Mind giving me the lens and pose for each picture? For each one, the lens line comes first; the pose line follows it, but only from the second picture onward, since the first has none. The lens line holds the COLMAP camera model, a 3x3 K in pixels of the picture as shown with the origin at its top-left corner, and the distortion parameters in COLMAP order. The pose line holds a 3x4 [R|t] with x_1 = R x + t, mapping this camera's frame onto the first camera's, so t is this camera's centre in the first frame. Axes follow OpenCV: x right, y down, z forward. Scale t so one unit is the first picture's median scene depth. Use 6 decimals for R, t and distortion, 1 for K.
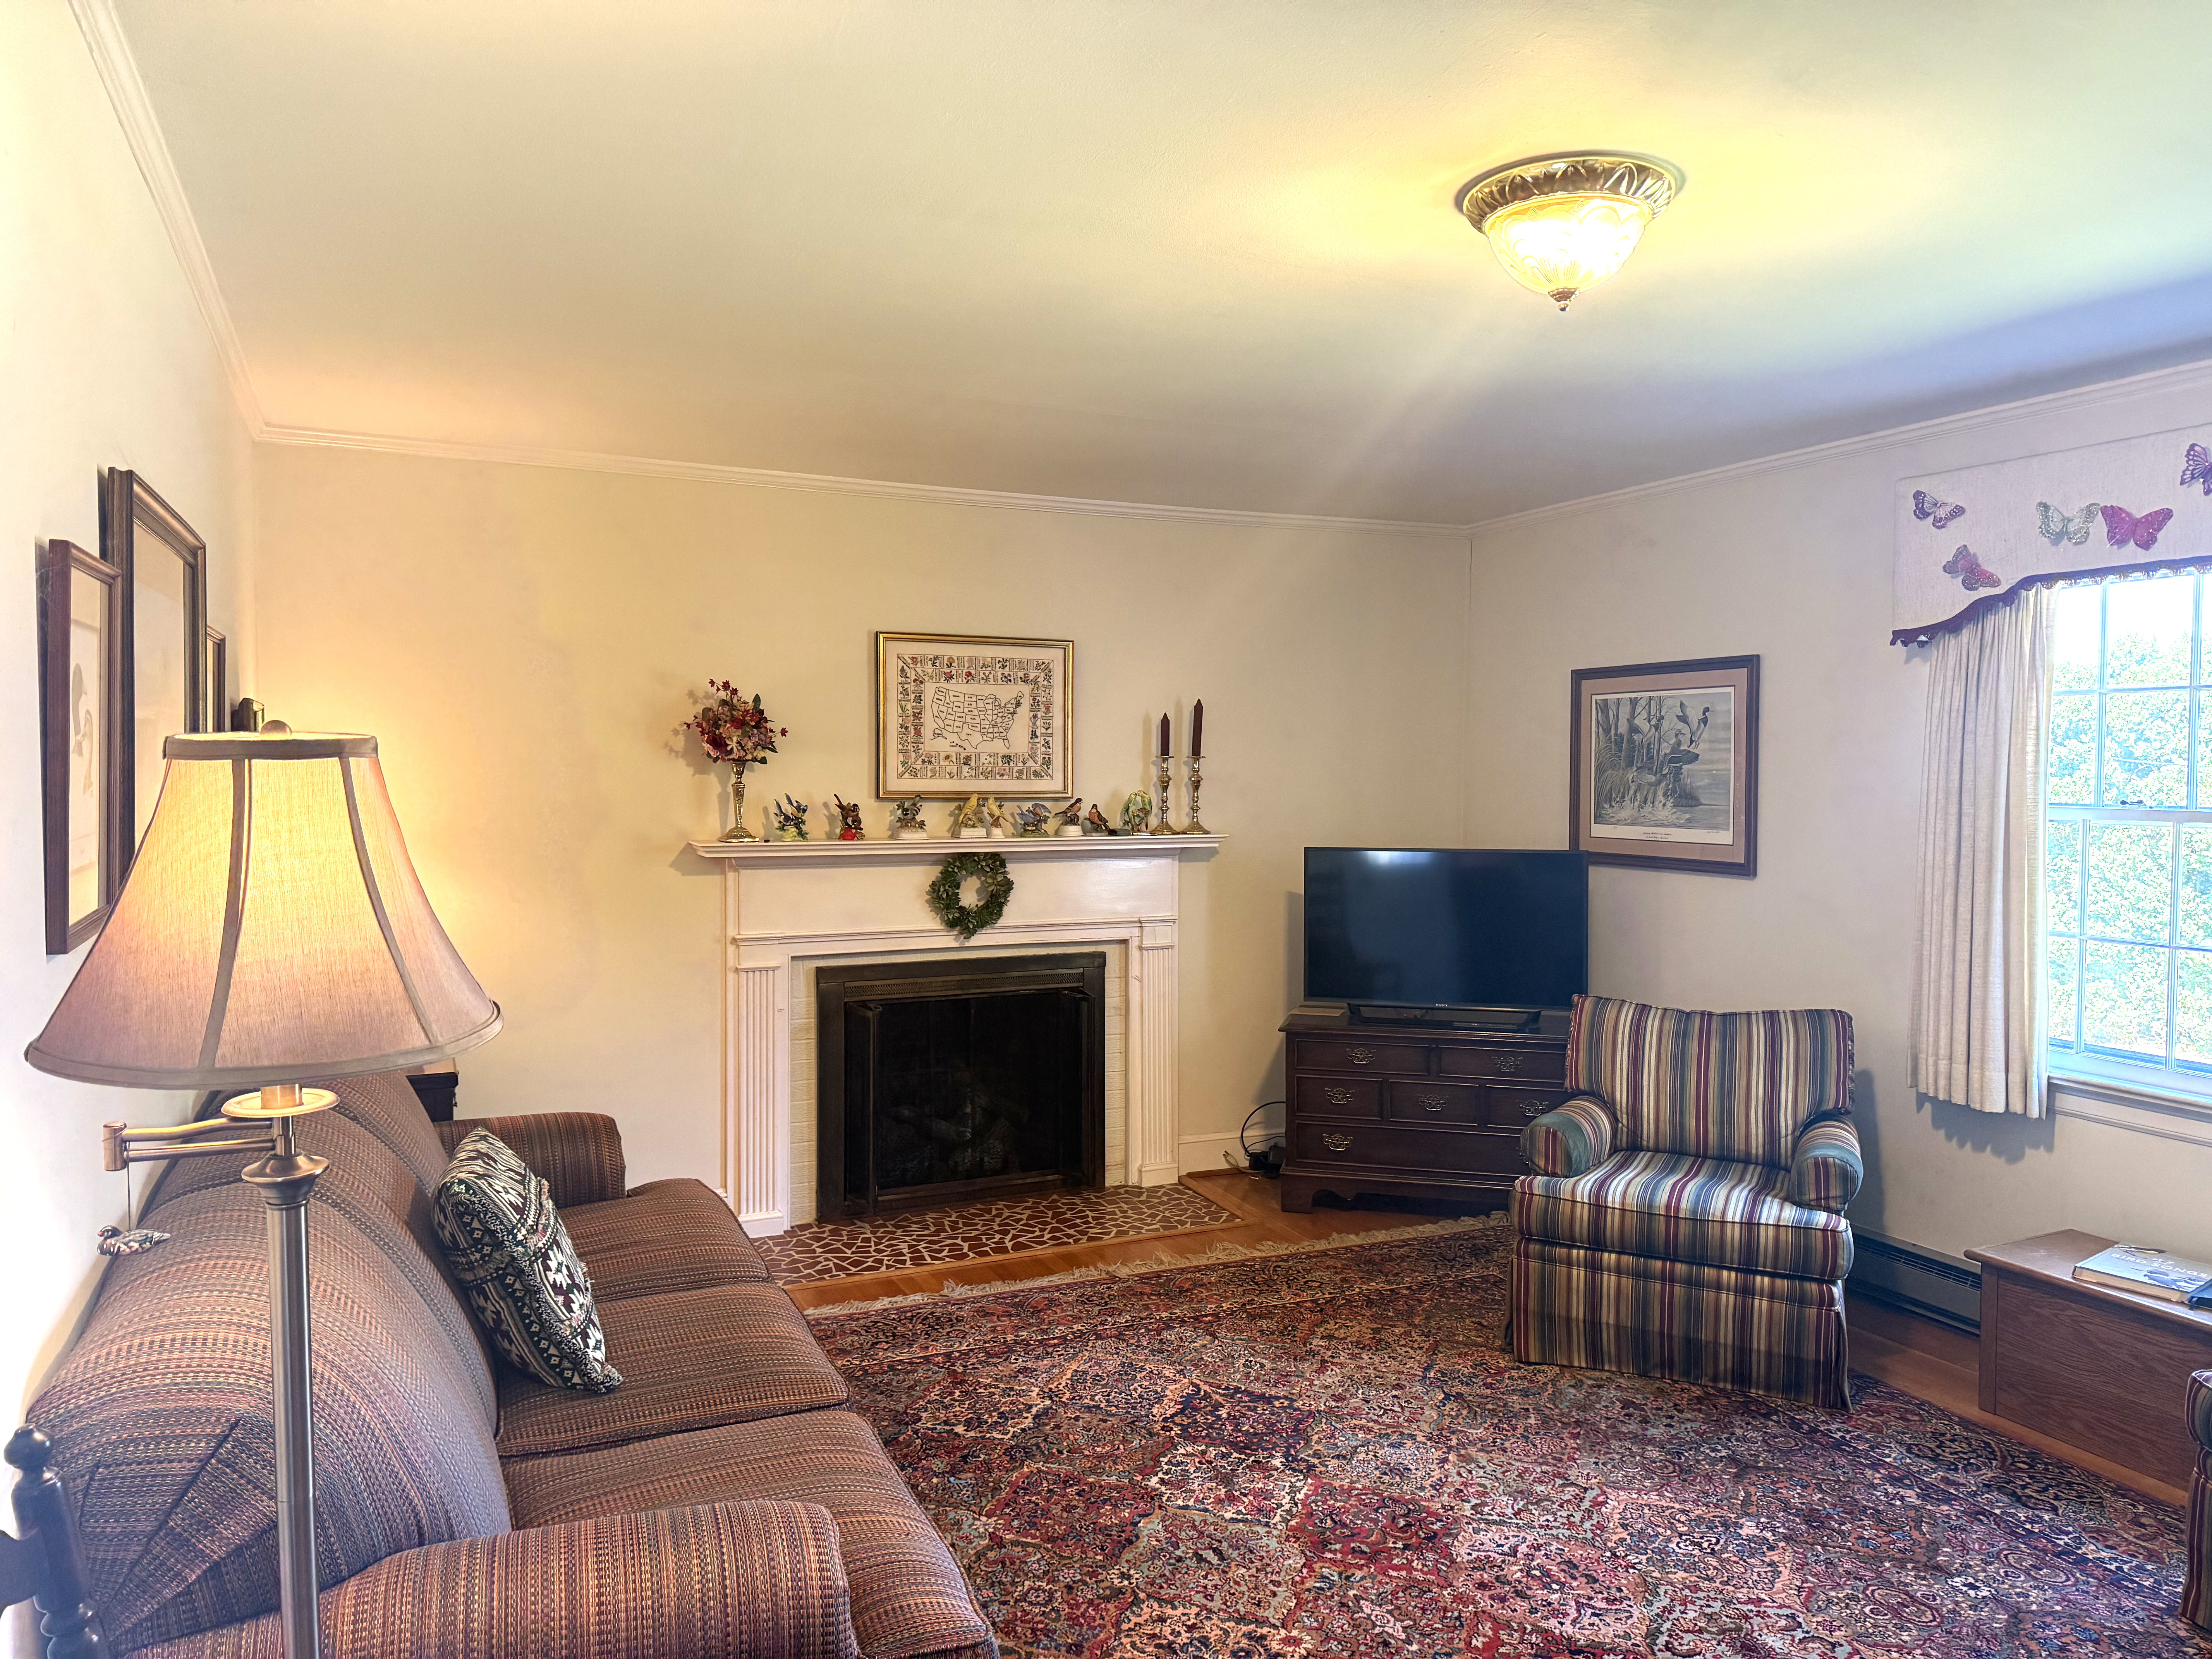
lens RADIAL K [[1556.6, 0, 1104.1], [0, 1556.6, 833.0], [0, 0, 1]] dist [-0.005696, -0.003286]
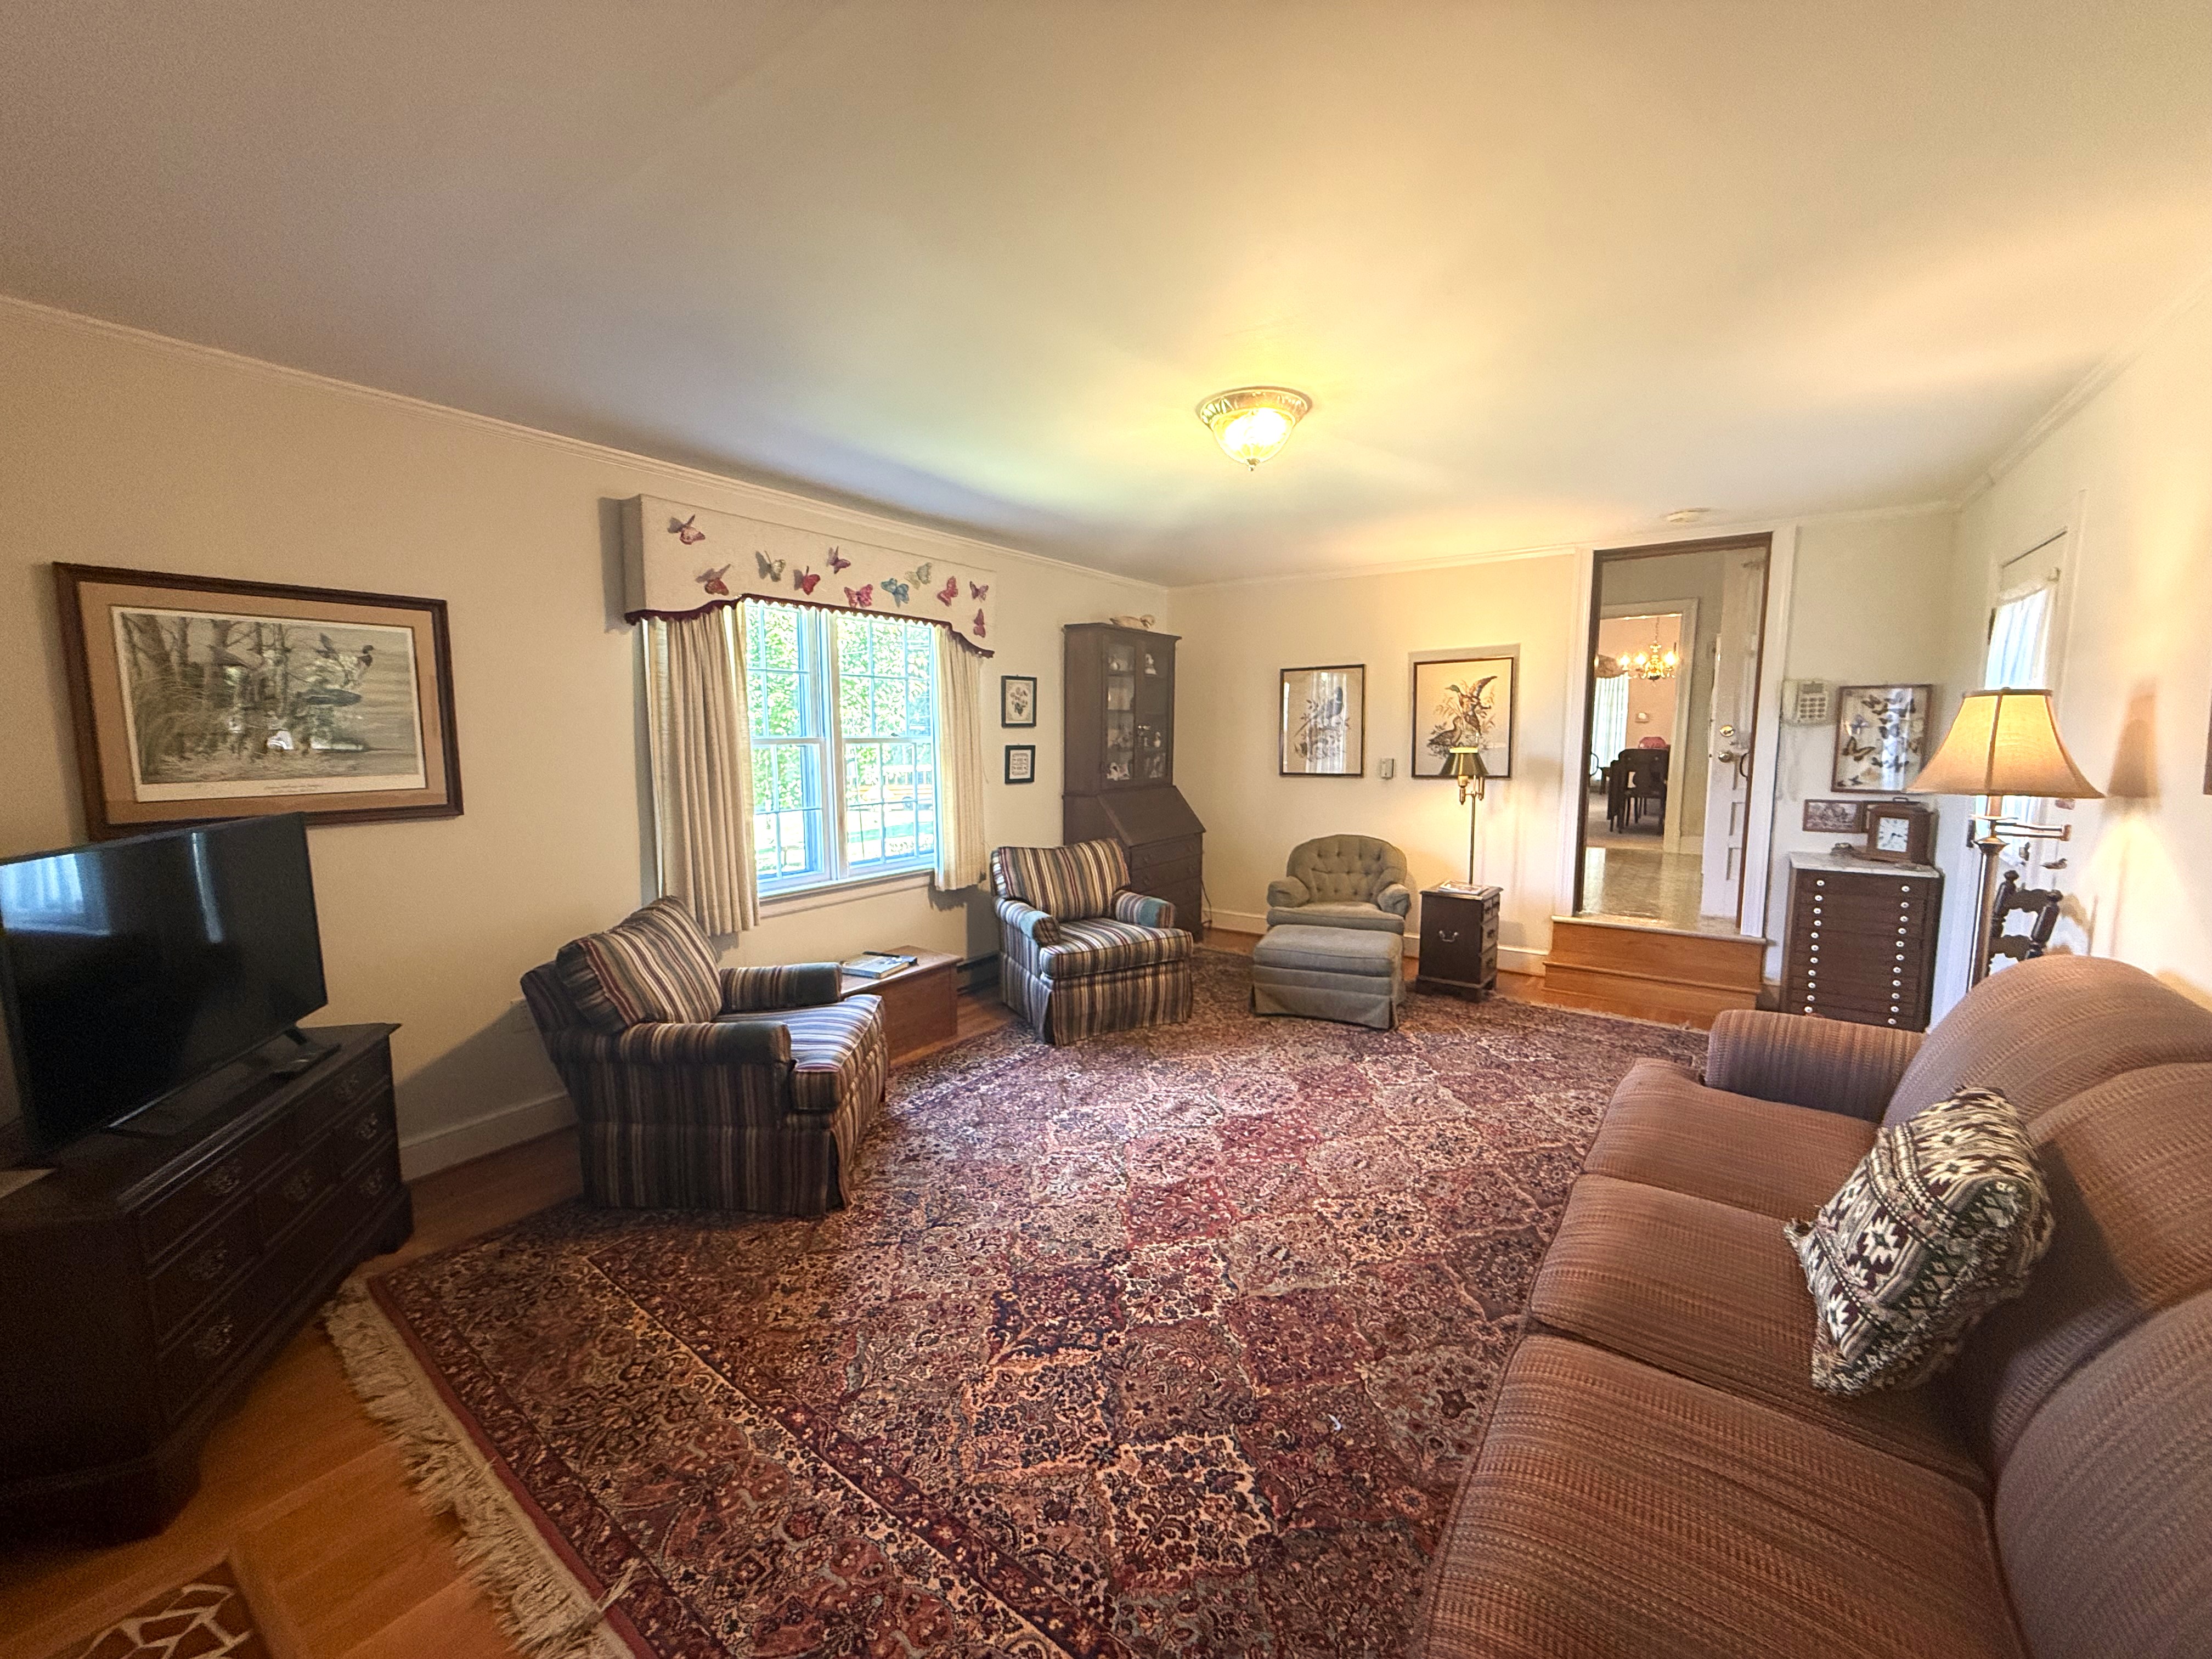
lens RADIAL K [[881.4, 0, 1103.6], [0, 881.4, 817.6], [0, 0, 1]] dist [0.001350, -0.000595]
pose [[-0.510580, -0.086963, 0.855421, -0.377234], [0.040073, 0.991384, 0.124704, -0.032764], [-0.858896, 0.097950, -0.502696, 1.113526]]
